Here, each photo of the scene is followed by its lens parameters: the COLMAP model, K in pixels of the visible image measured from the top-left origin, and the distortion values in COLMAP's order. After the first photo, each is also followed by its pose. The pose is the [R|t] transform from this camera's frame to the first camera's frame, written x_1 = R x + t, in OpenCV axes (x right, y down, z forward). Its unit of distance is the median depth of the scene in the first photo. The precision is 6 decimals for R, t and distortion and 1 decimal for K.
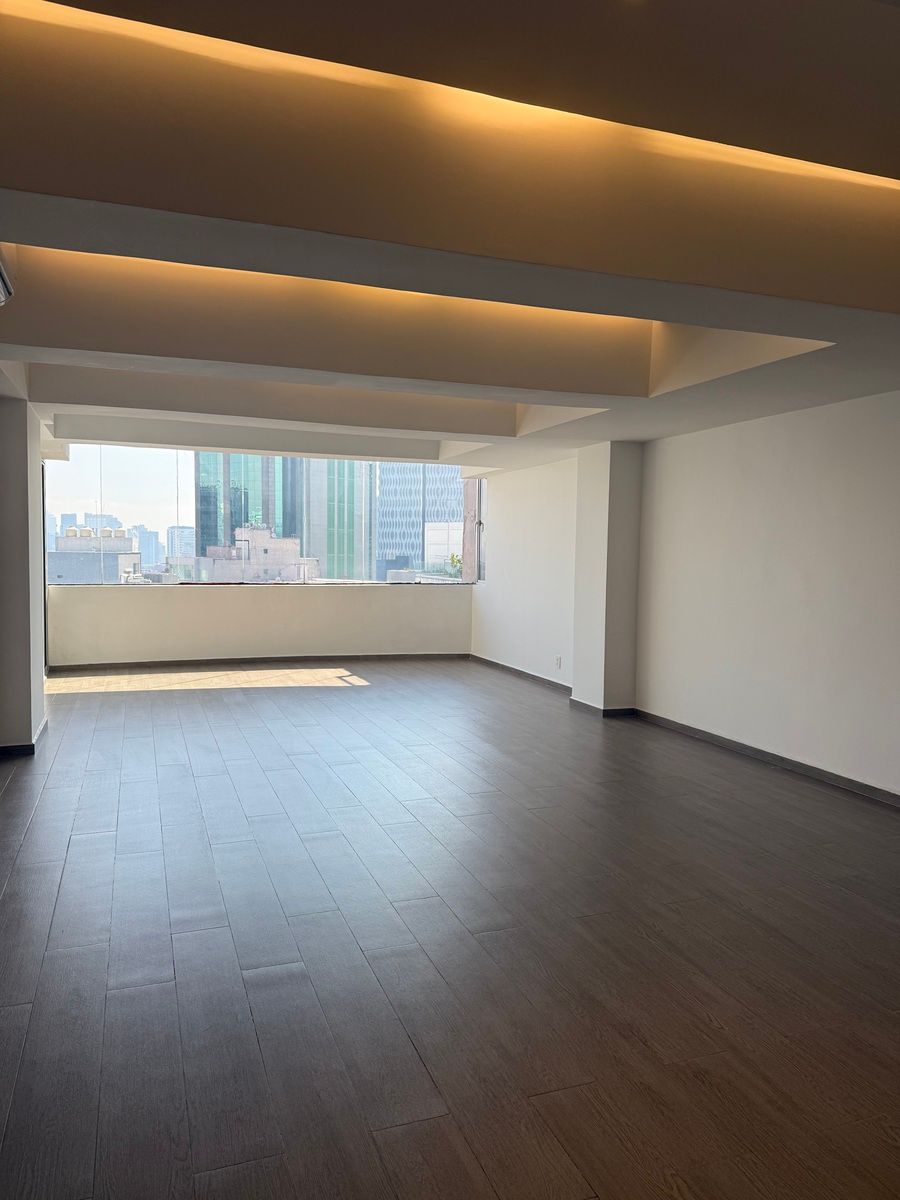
lens RADIAL K [[850.1, 0, 448.5], [0, 850.1, 601.0], [0, 0, 1]] dist [0.005001, -0.000393]
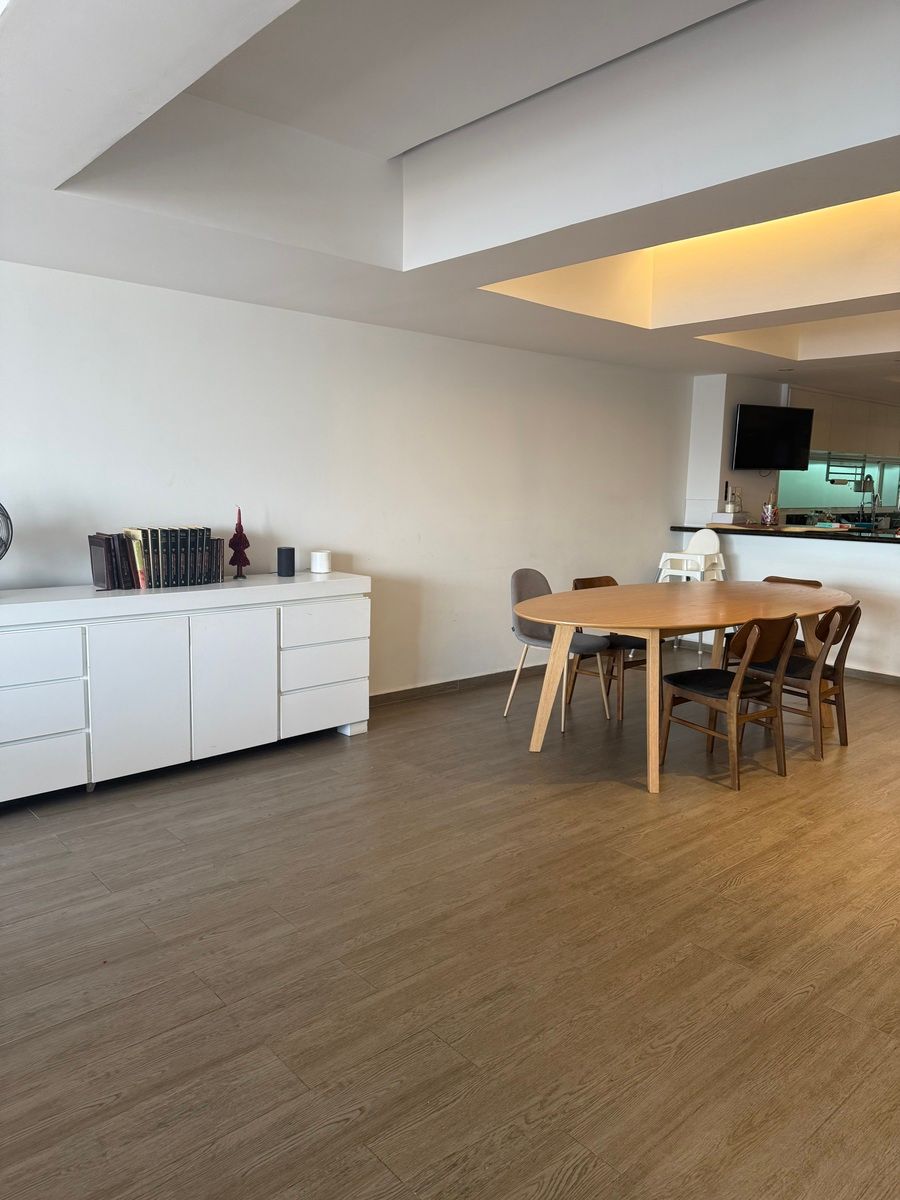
lens RADIAL K [[850.1, 0, 447.7], [0, 850.1, 600.1], [0, 0, 1]] dist [0.005001, -0.000393]
pose [[-0.352864, -0.144083, 0.924515, -0.690230], [0.041063, 0.984736, 0.169141, -0.102621], [-0.934773, 0.097647, -0.341561, 1.680244]]
